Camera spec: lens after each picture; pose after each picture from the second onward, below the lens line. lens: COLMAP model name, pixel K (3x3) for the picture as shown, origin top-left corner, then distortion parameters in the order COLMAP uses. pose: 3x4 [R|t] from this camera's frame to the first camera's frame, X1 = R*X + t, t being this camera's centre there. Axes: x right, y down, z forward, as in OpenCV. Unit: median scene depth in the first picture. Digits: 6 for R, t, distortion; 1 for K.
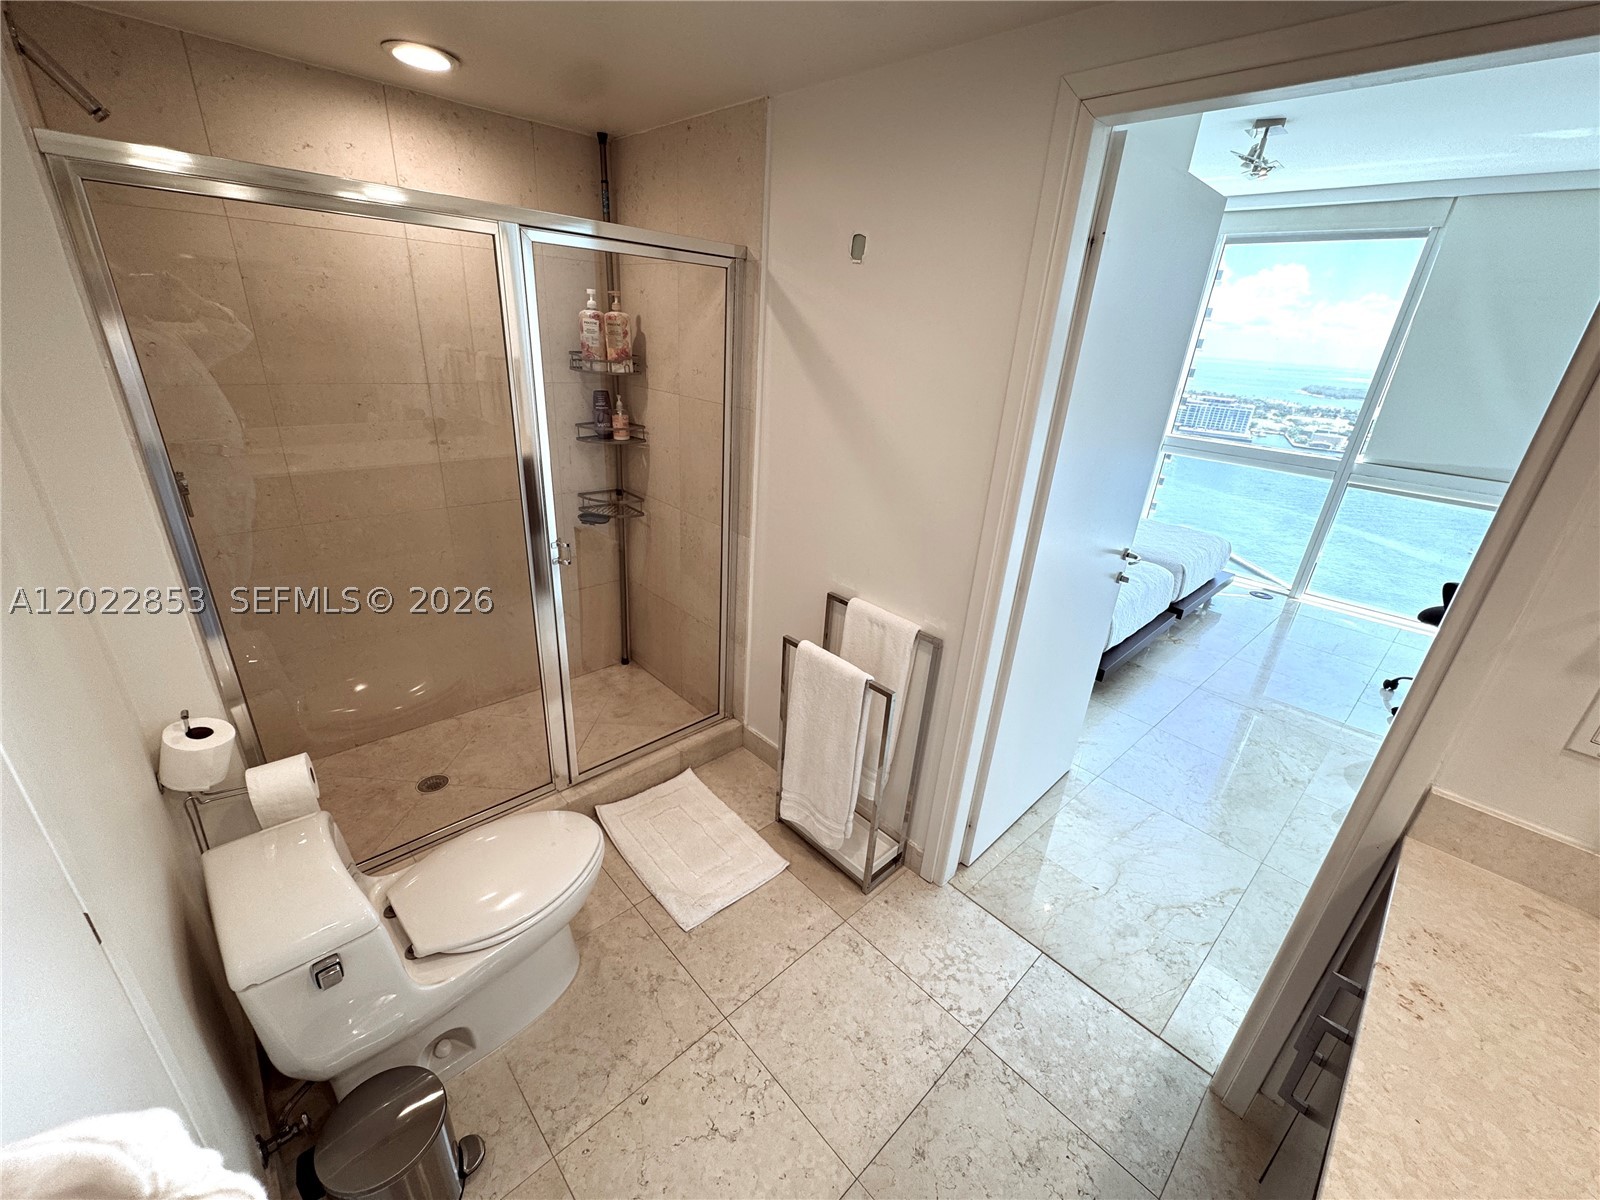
lens RADIAL K [[642.1, 0, 800.6], [0, 642.1, 594.8], [0, 0, 1]] dist [-0.004001, 0.000637]
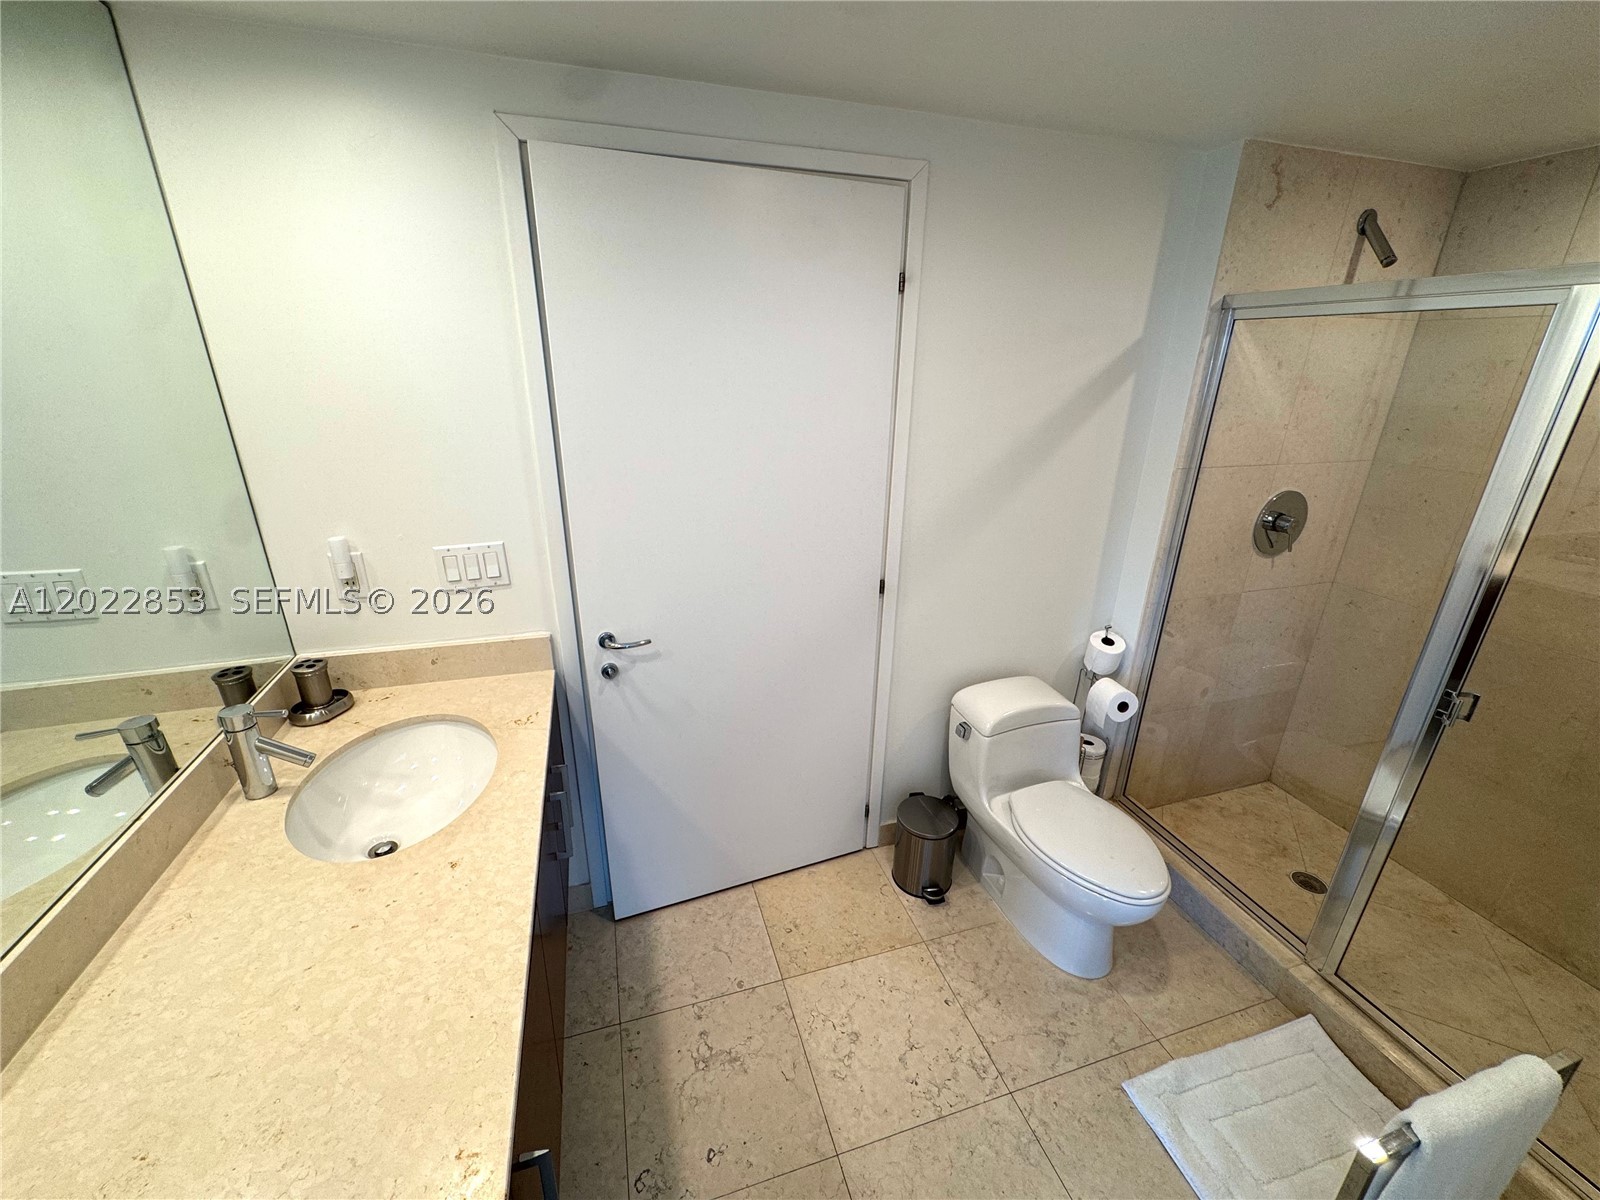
lens RADIAL K [[642.1, 0, 798.5], [0, 642.1, 593.1], [0, 0, 1]] dist [-0.004001, 0.000637]
pose [[-0.440669, 0.241394, -0.864604, 0.645521], [-0.385184, 0.819140, 0.425020, -0.226040], [0.810829, 0.520325, -0.267988, 0.590927]]
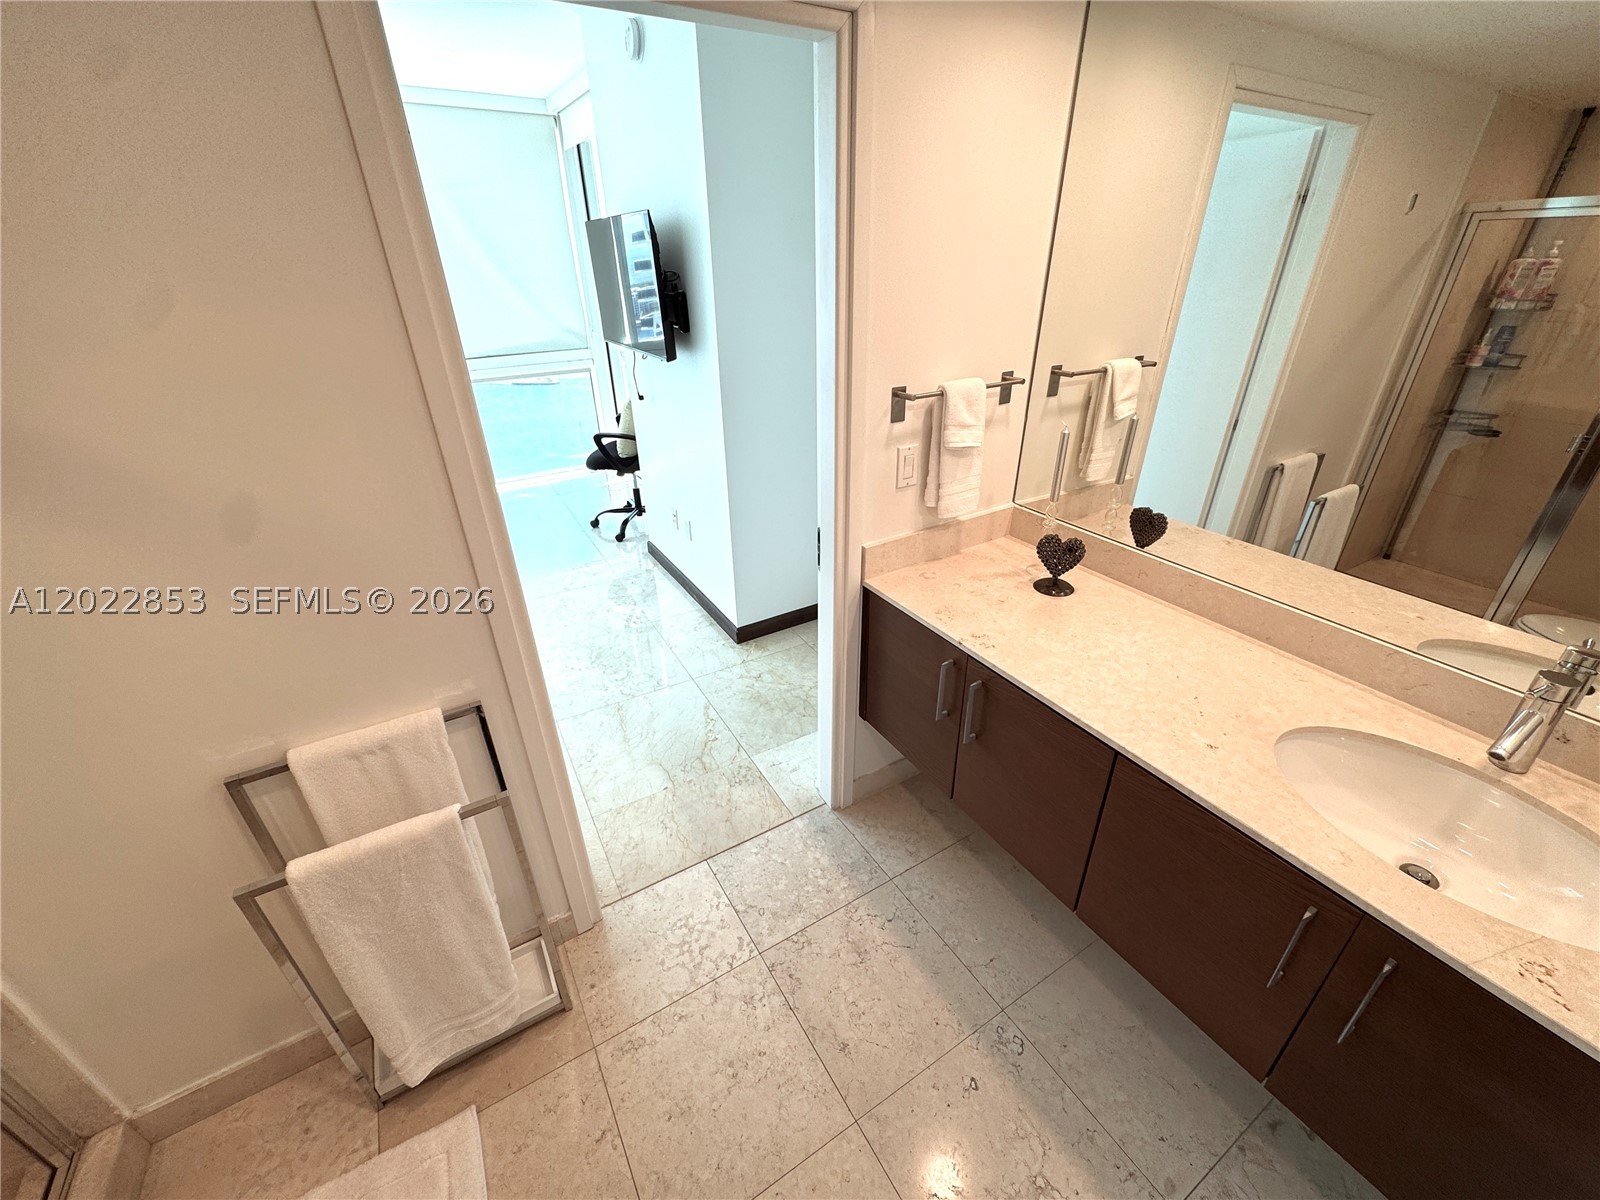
lens RADIAL K [[642.1, 0, 799.6], [0, 642.1, 595.7], [0, 0, 1]] dist [-0.004001, 0.000637]
pose [[0.214632, -0.512753, 0.831275, -0.286618], [0.402274, 0.821976, 0.403152, -0.199538], [-0.890005, 0.247871, 0.382689, 0.371669]]
